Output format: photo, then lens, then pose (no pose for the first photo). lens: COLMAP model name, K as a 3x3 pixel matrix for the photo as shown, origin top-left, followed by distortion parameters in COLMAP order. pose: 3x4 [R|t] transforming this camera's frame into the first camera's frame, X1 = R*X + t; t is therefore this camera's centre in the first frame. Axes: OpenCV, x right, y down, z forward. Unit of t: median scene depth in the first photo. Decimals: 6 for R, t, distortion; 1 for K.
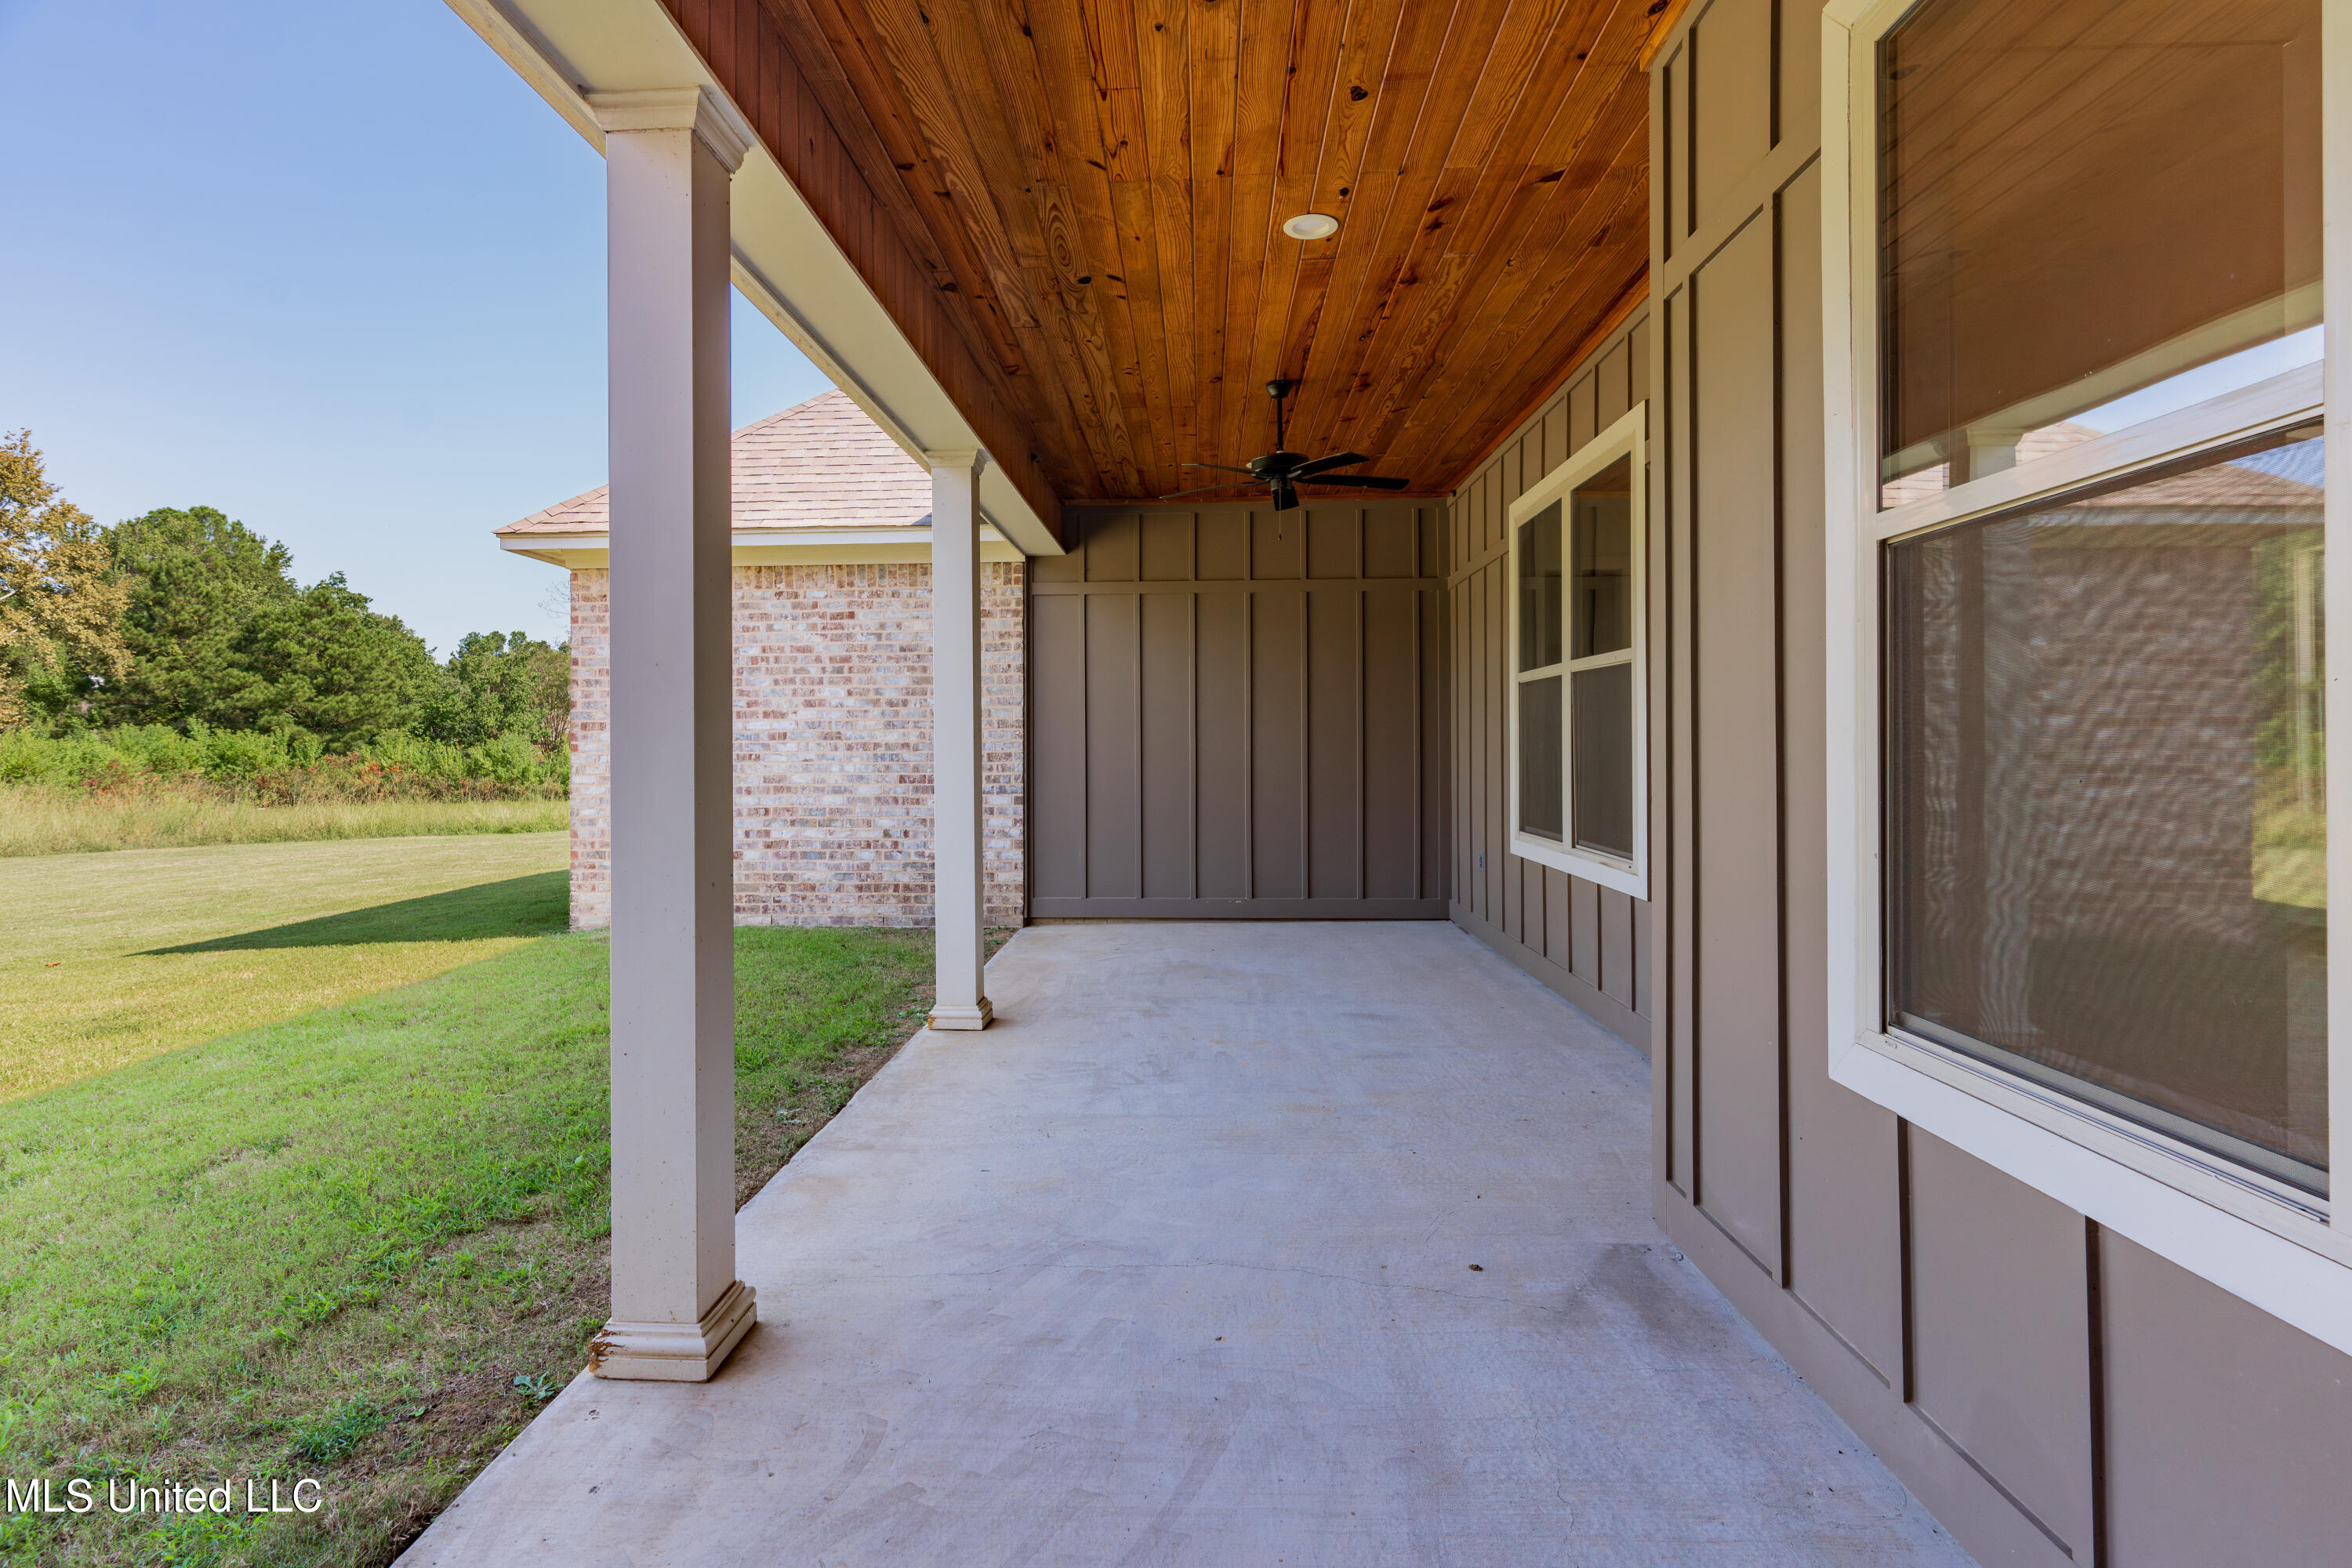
lens RADIAL K [[1130.8, 0, 1133.6], [0, 1130.8, 728.2], [0, 0, 1]] dist [0.000502, 0.001296]
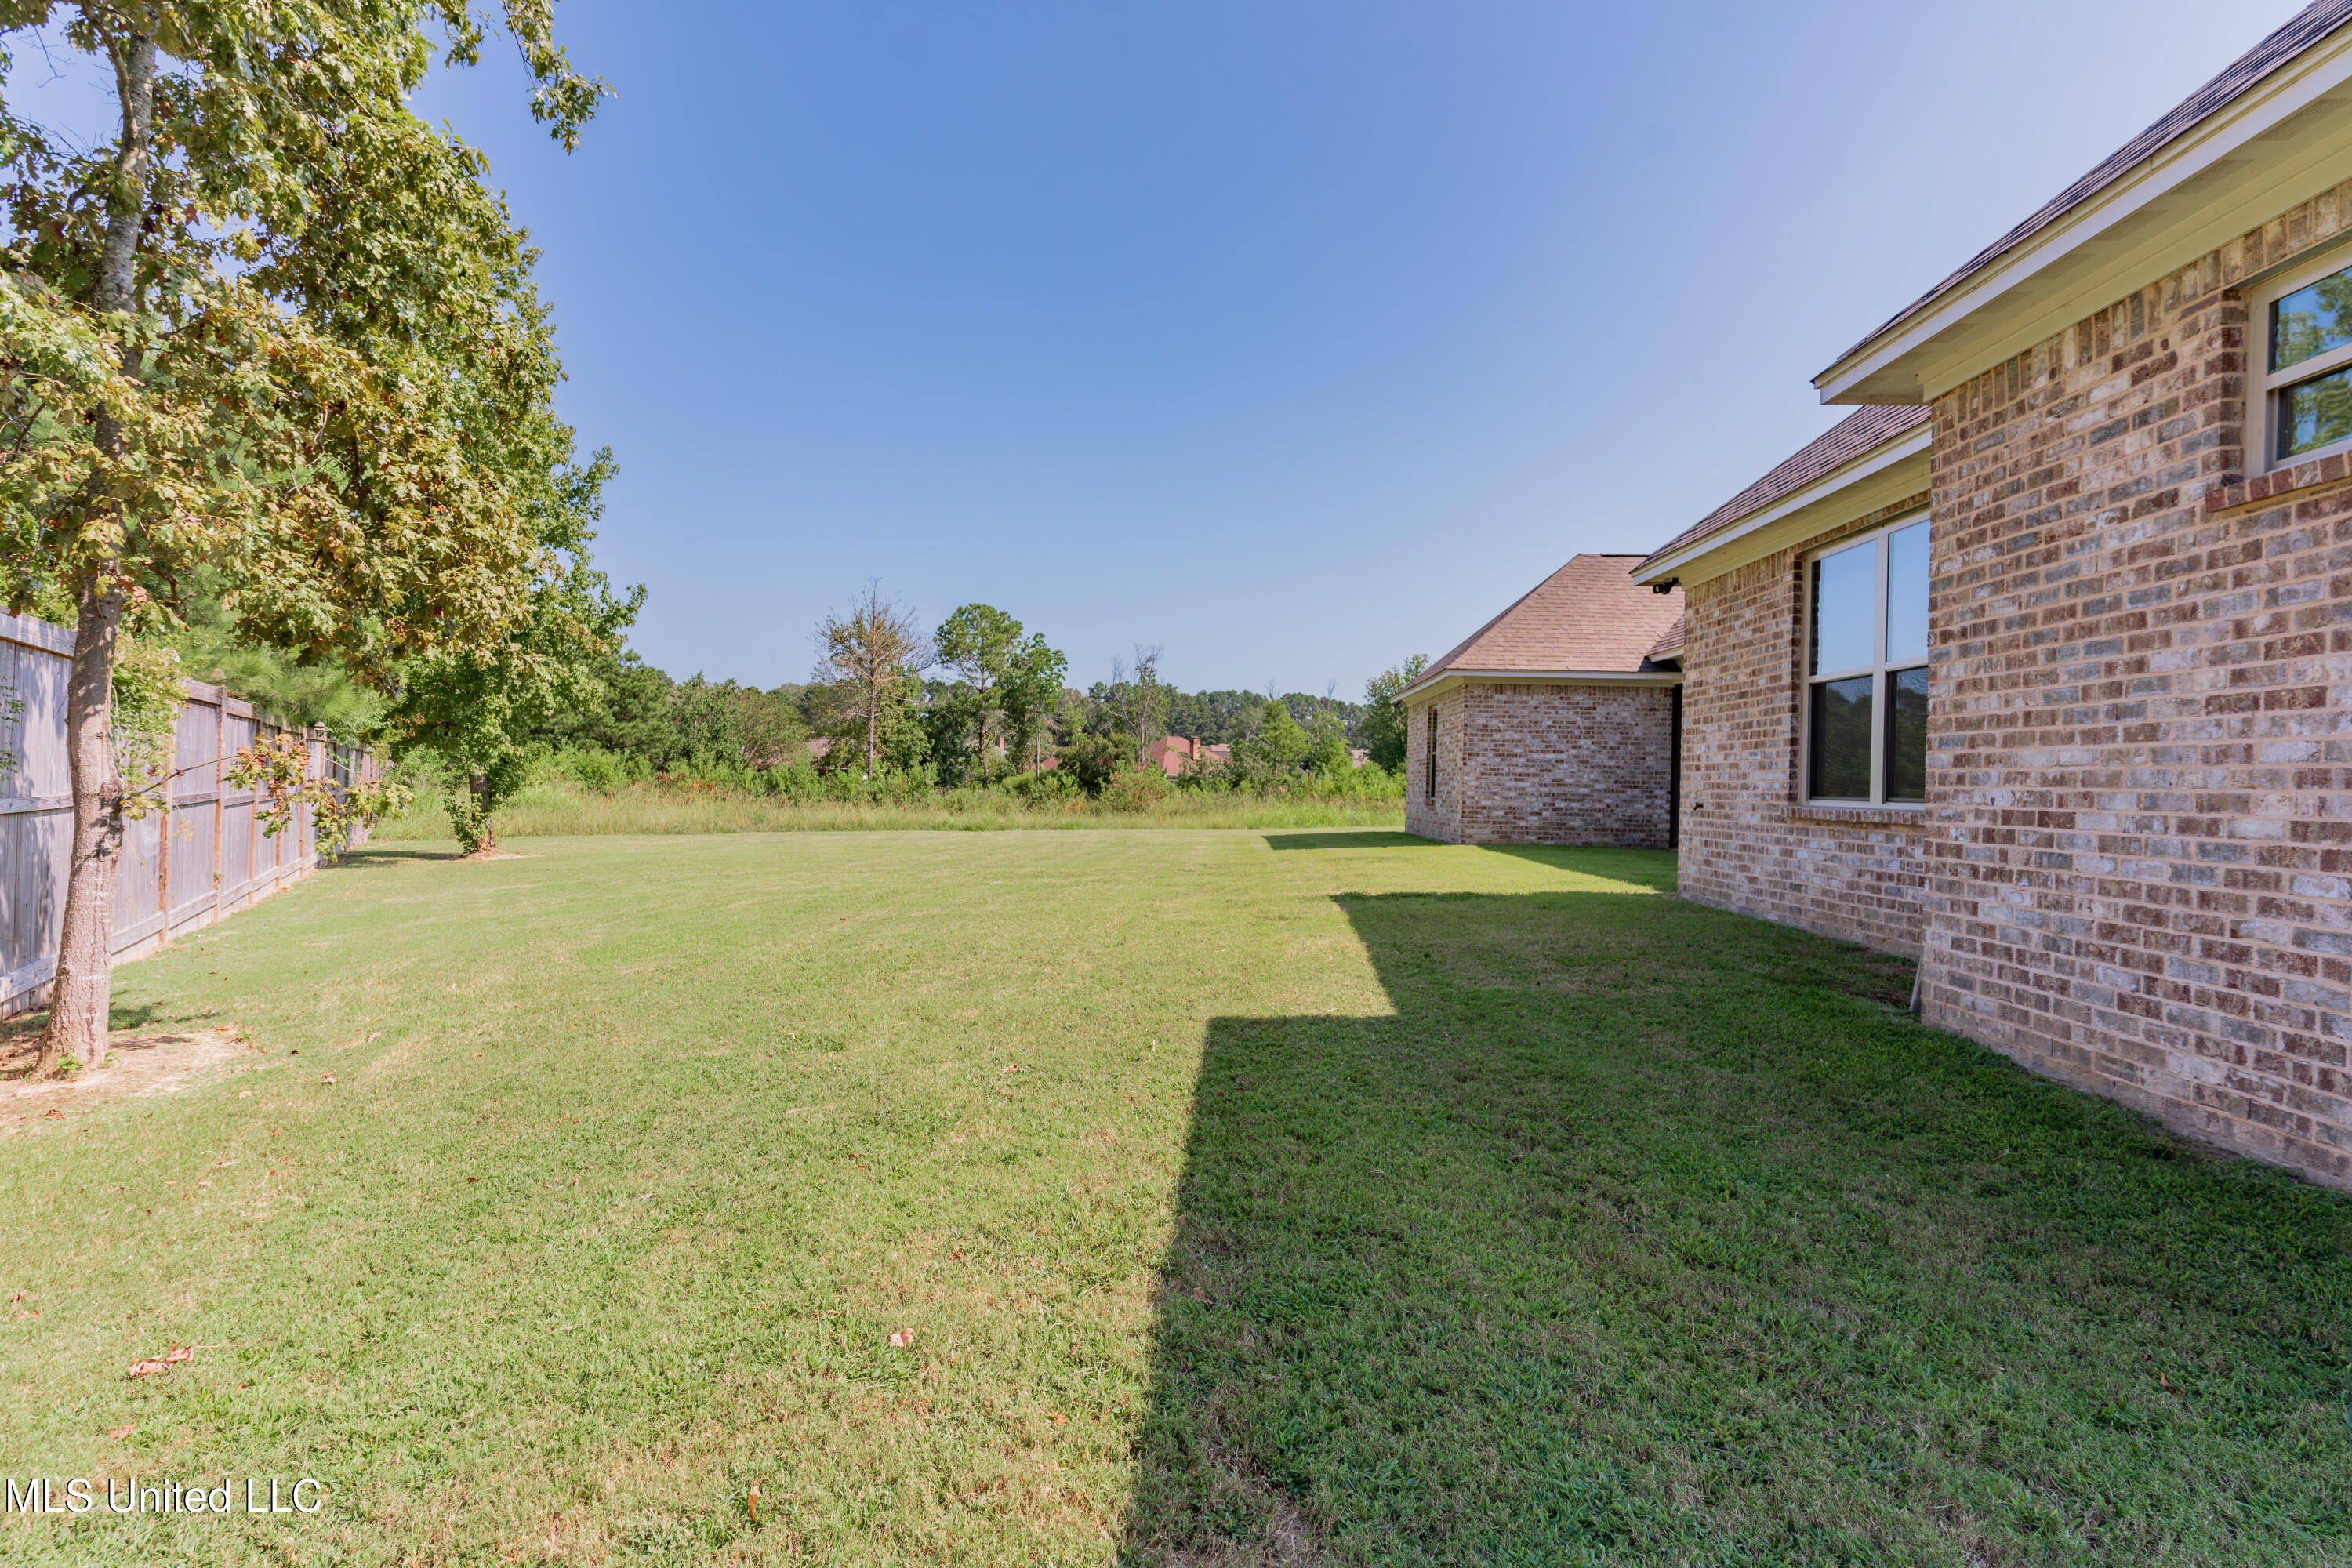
lens RADIAL K [[1136.1, 0, 1175.3], [0, 1136.1, 782.4], [0, 0, 1]] dist [-0.000470, 0.000511]
pose [[0.999230, 0.027751, 0.027723, -1.284536], [-0.027993, 0.999573, 0.008403, 0.058150], [-0.027478, -0.009173, 0.999580, -1.390648]]
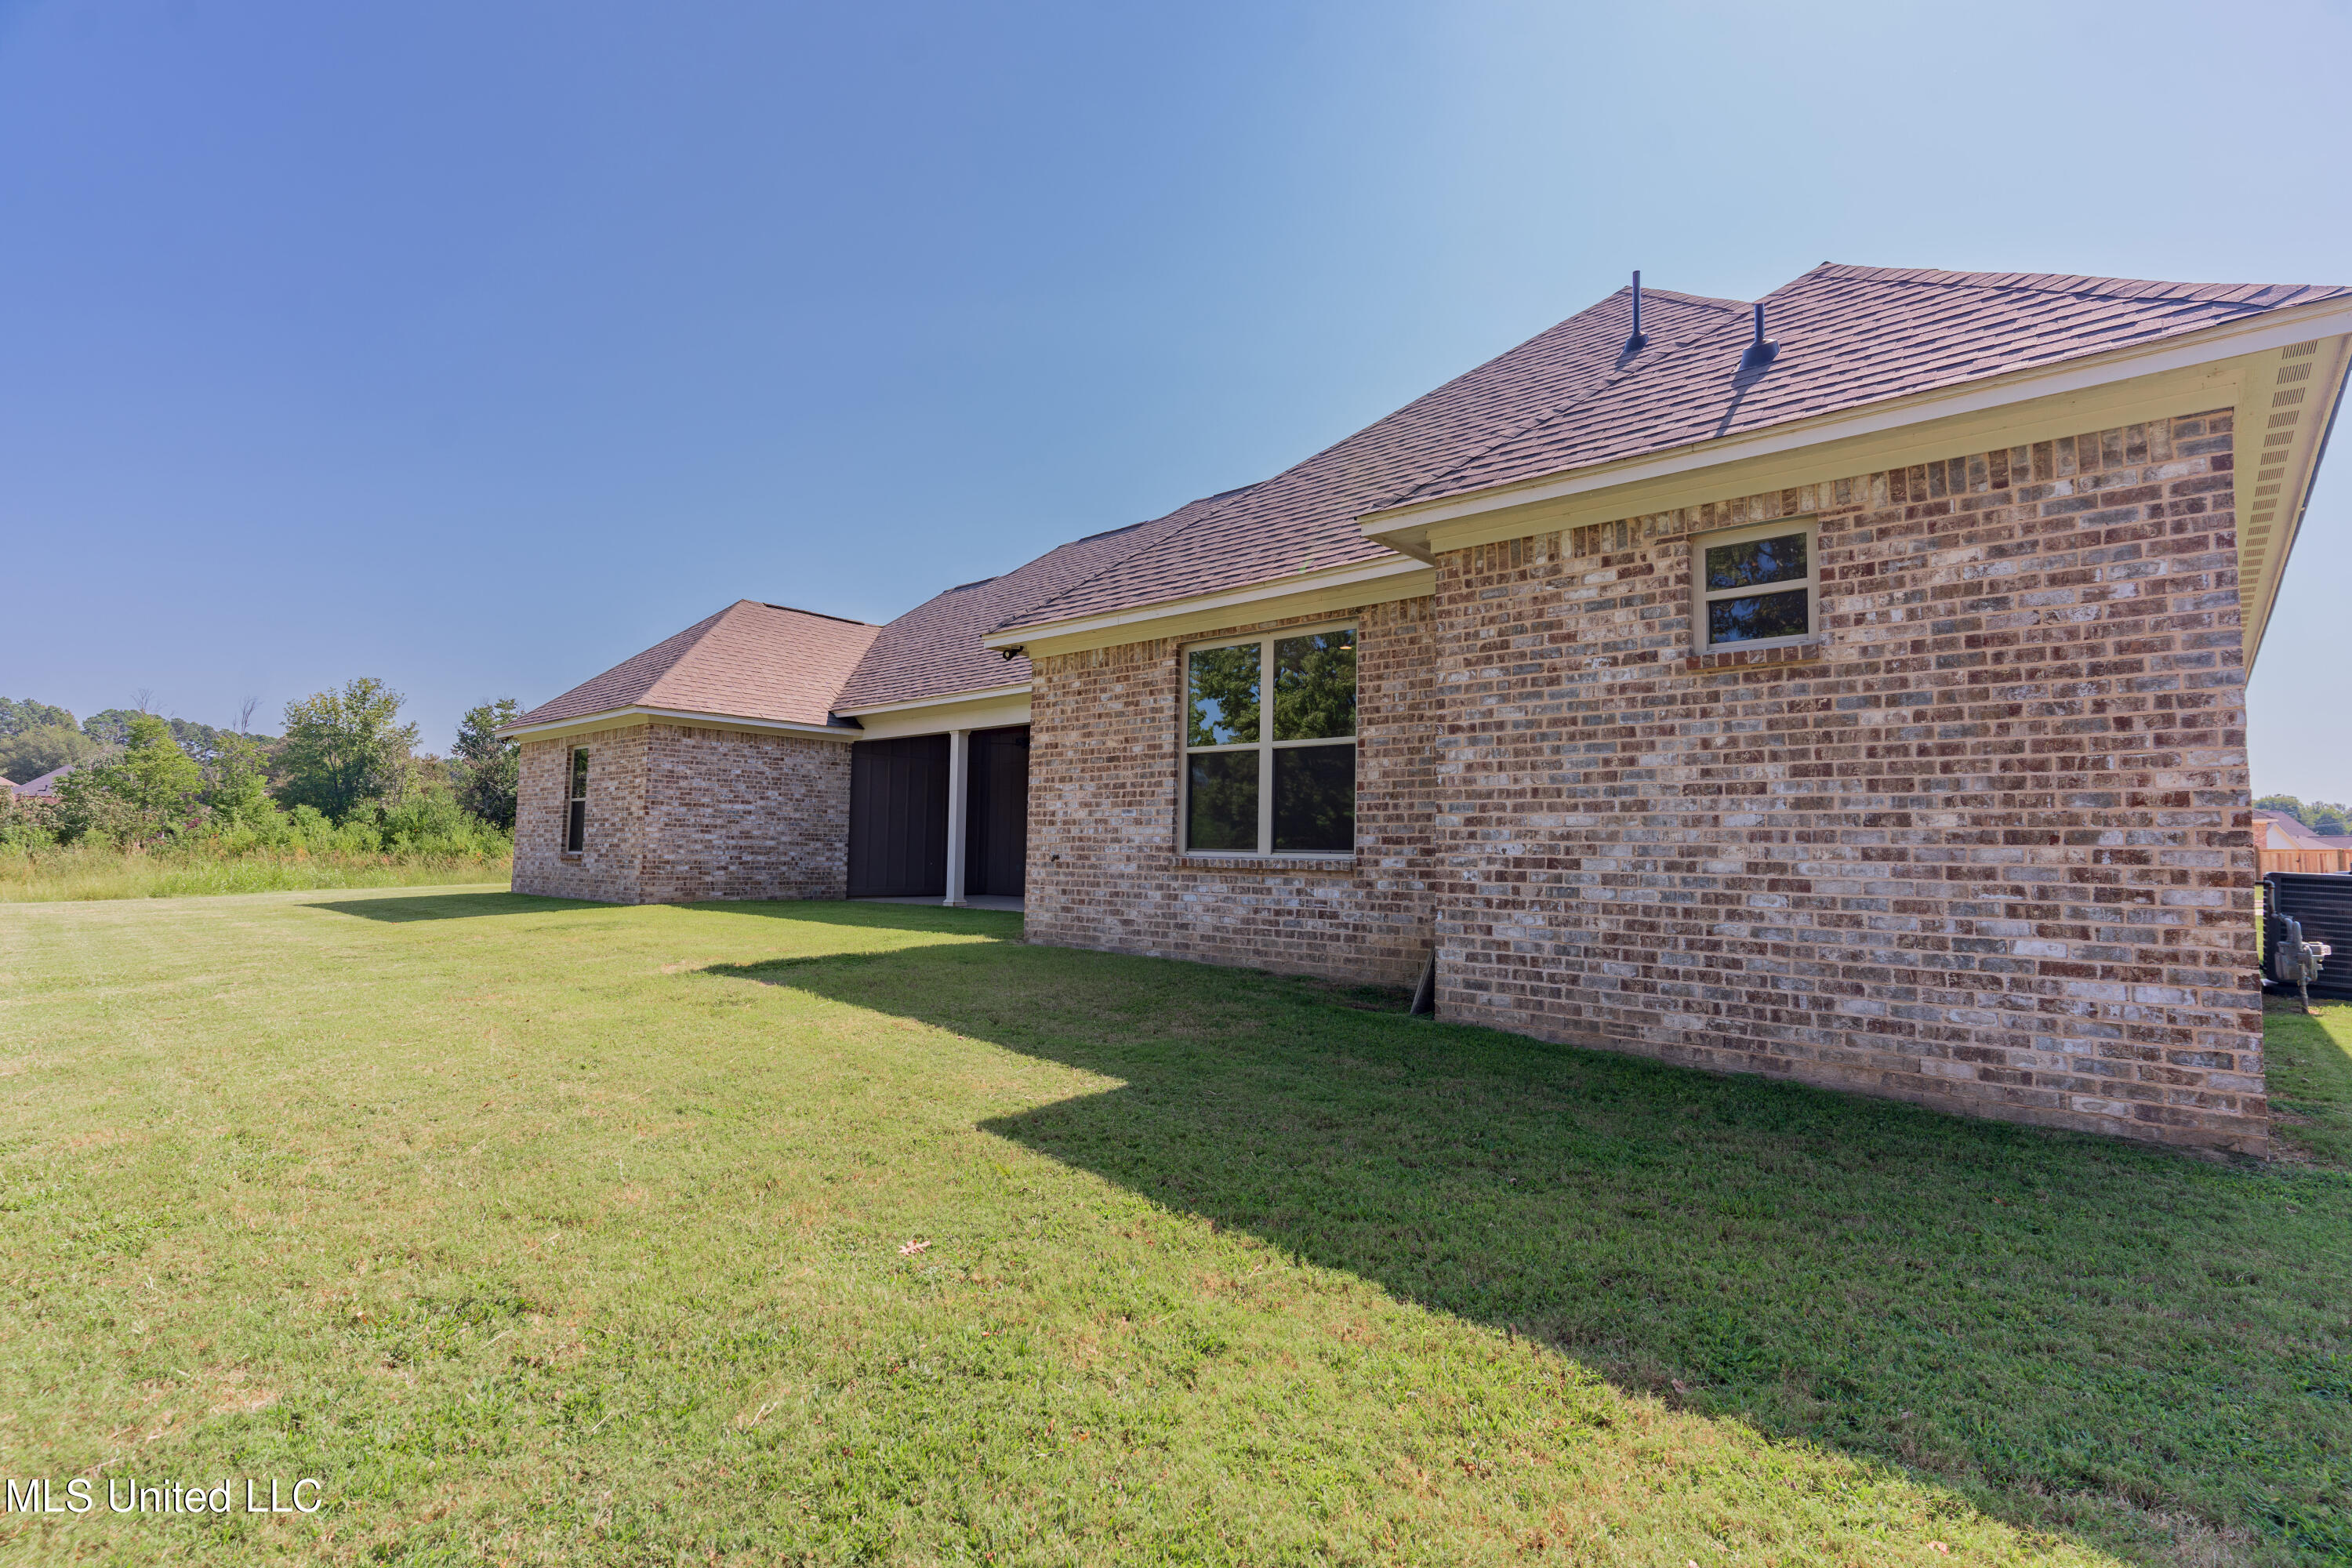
lens RADIAL K [[1120.7, 0, 1186.9], [0, 1120.7, 779.2], [0, 0, 1]] dist [-0.000282, 0.000254]
pose [[0.606942, 0.072476, 0.791435, -1.686581], [-0.029608, 0.997204, -0.068613, 0.073823], [-0.794195, 0.018212, 0.607391, -1.073114]]
